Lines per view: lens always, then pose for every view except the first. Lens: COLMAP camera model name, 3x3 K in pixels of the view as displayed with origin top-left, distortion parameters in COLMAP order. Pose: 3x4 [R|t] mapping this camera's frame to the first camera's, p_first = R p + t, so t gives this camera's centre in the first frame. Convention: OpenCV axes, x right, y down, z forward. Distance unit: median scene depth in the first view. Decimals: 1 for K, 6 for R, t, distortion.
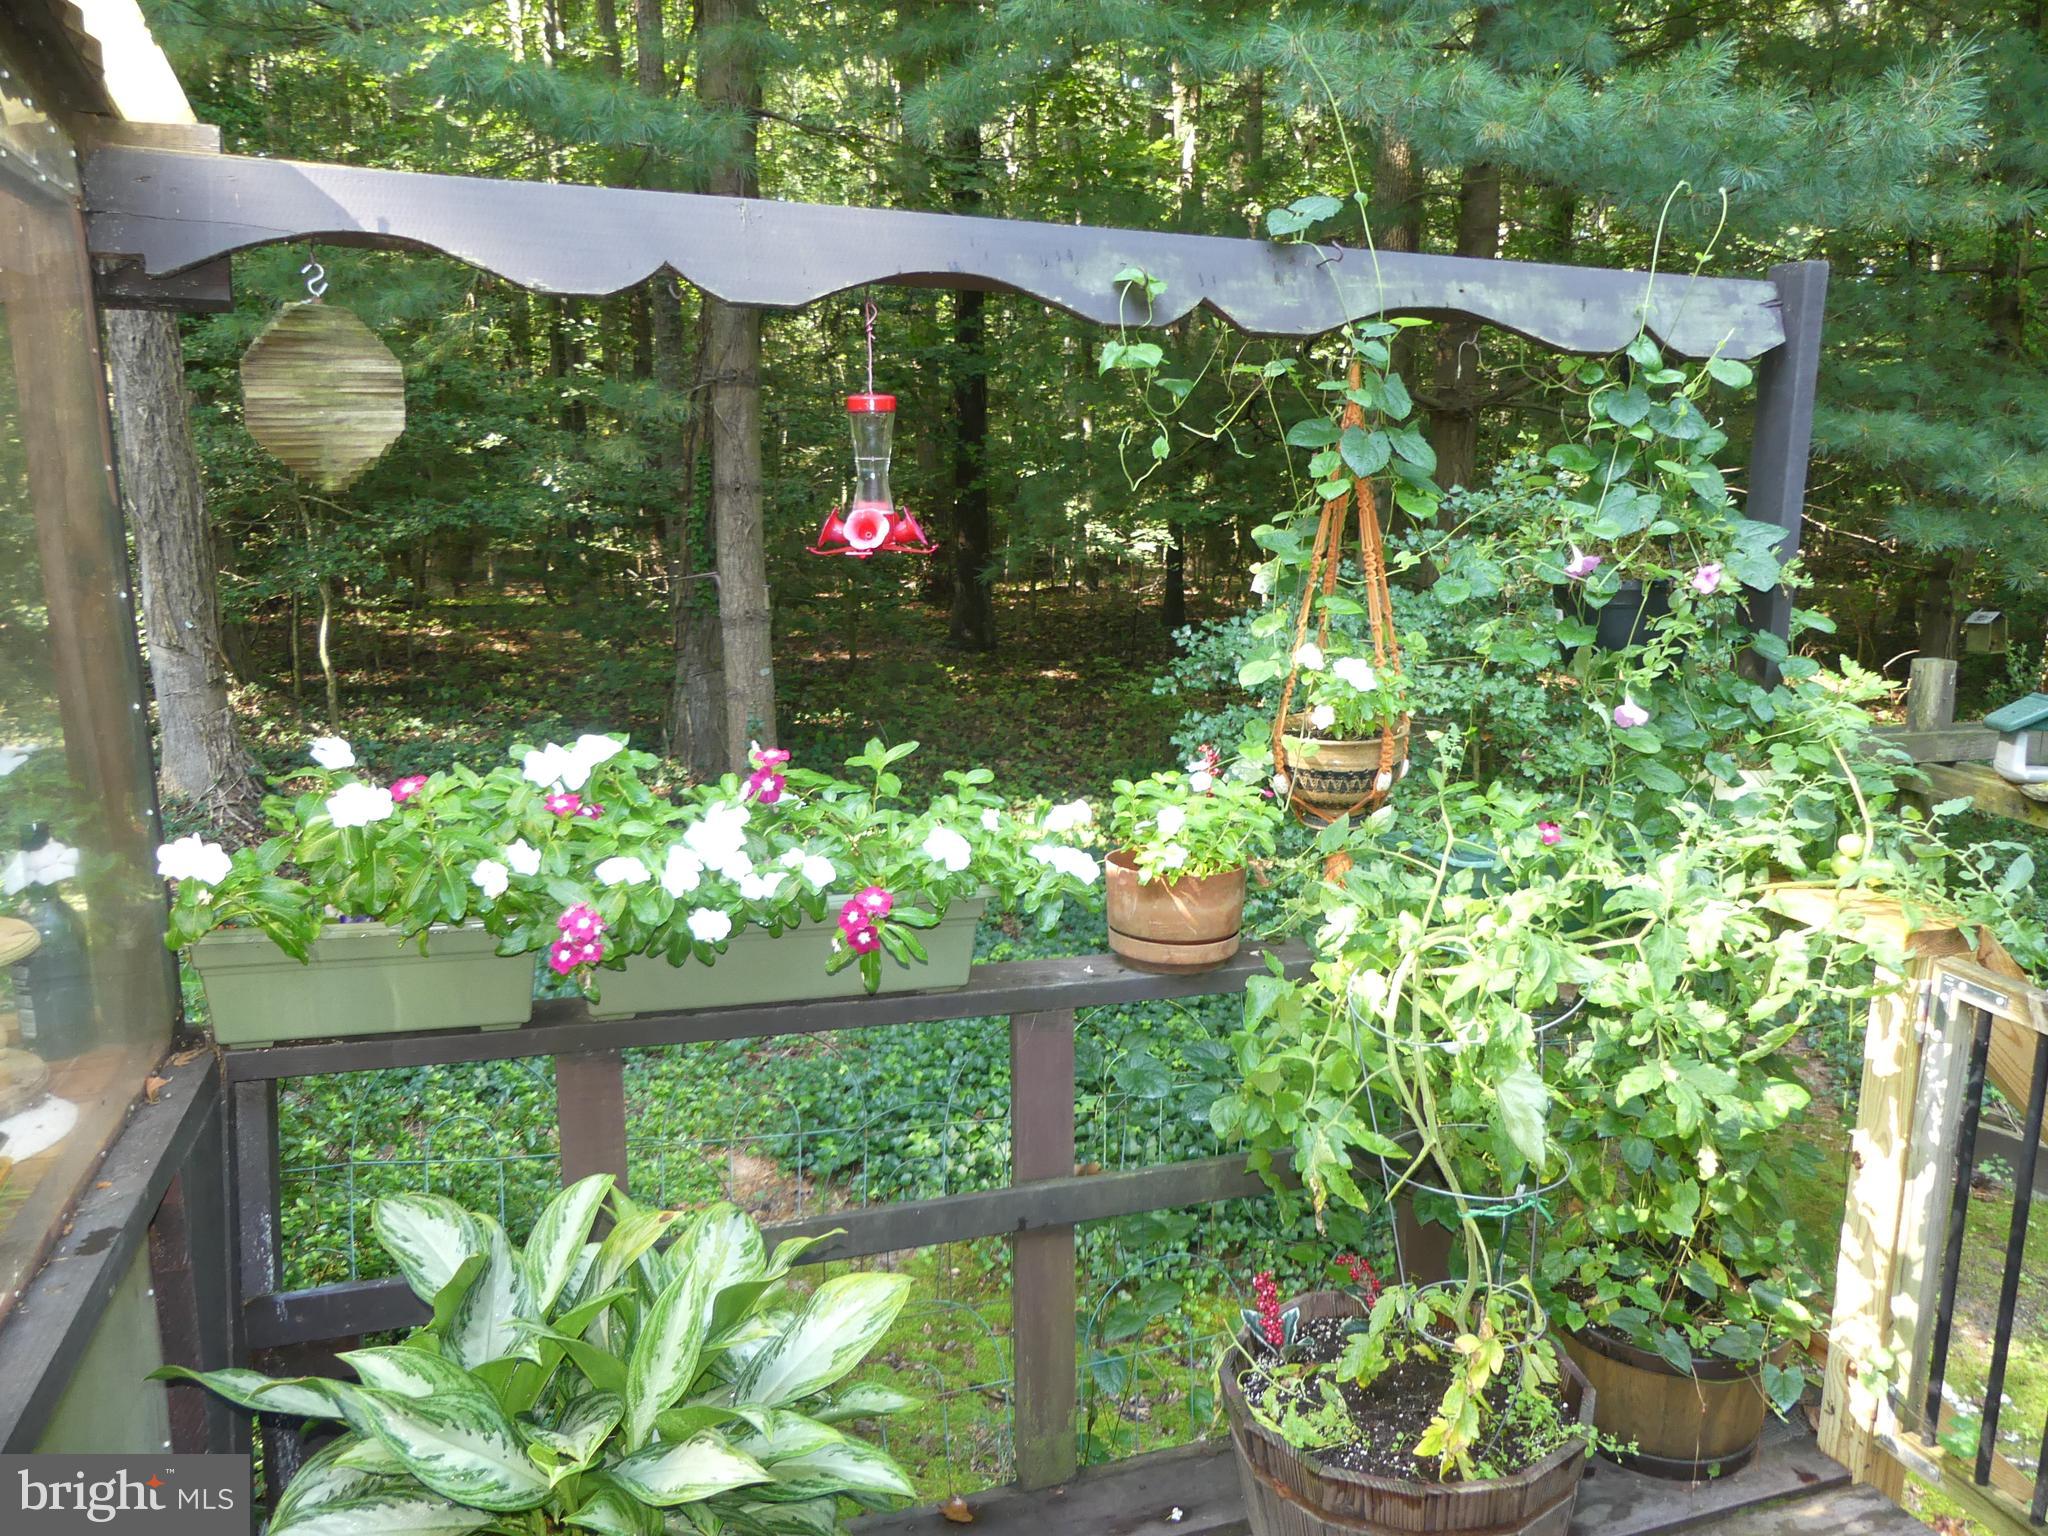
lens RADIAL K [[1547.2, 0, 1028.0], [0, 1547.2, 771.4], [0, 0, 1]] dist [-0.022409, 0.015989]
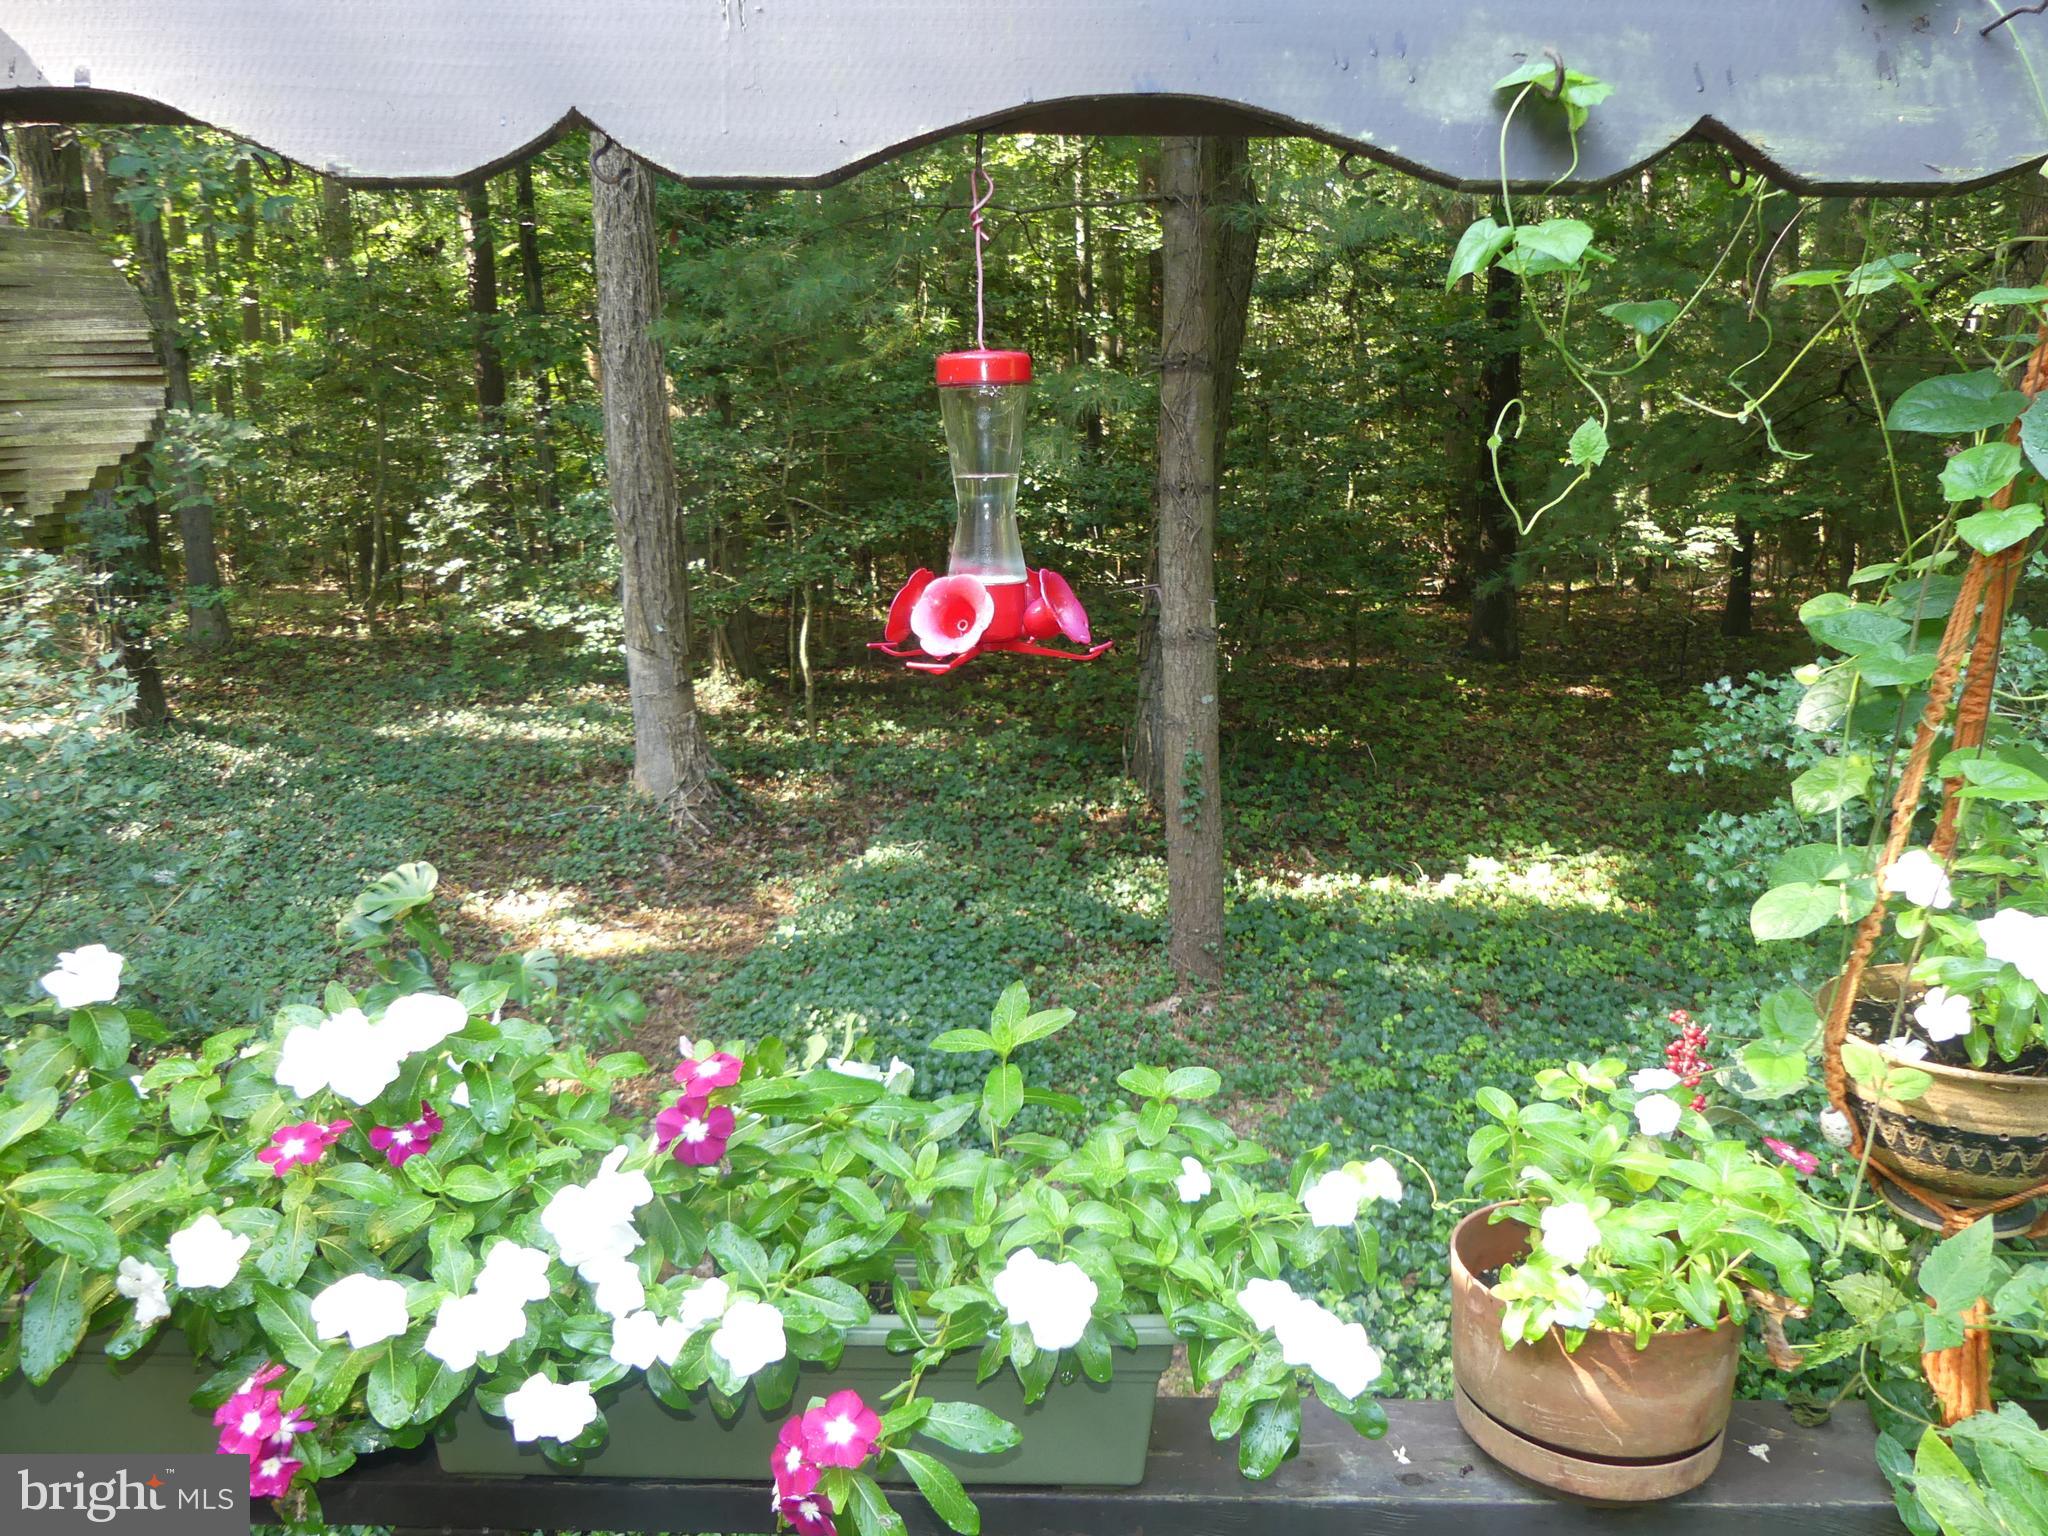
lens RADIAL K [[1547.2, 0, 1029.5], [0, 1547.2, 771.2], [0, 0, 1]] dist [-0.022409, 0.015989]
pose [[0.942938, 0.049869, -0.329213, 0.070871], [-0.048102, 0.998751, 0.013514, -0.090013], [0.329476, 0.003093, 0.944159, 0.417956]]
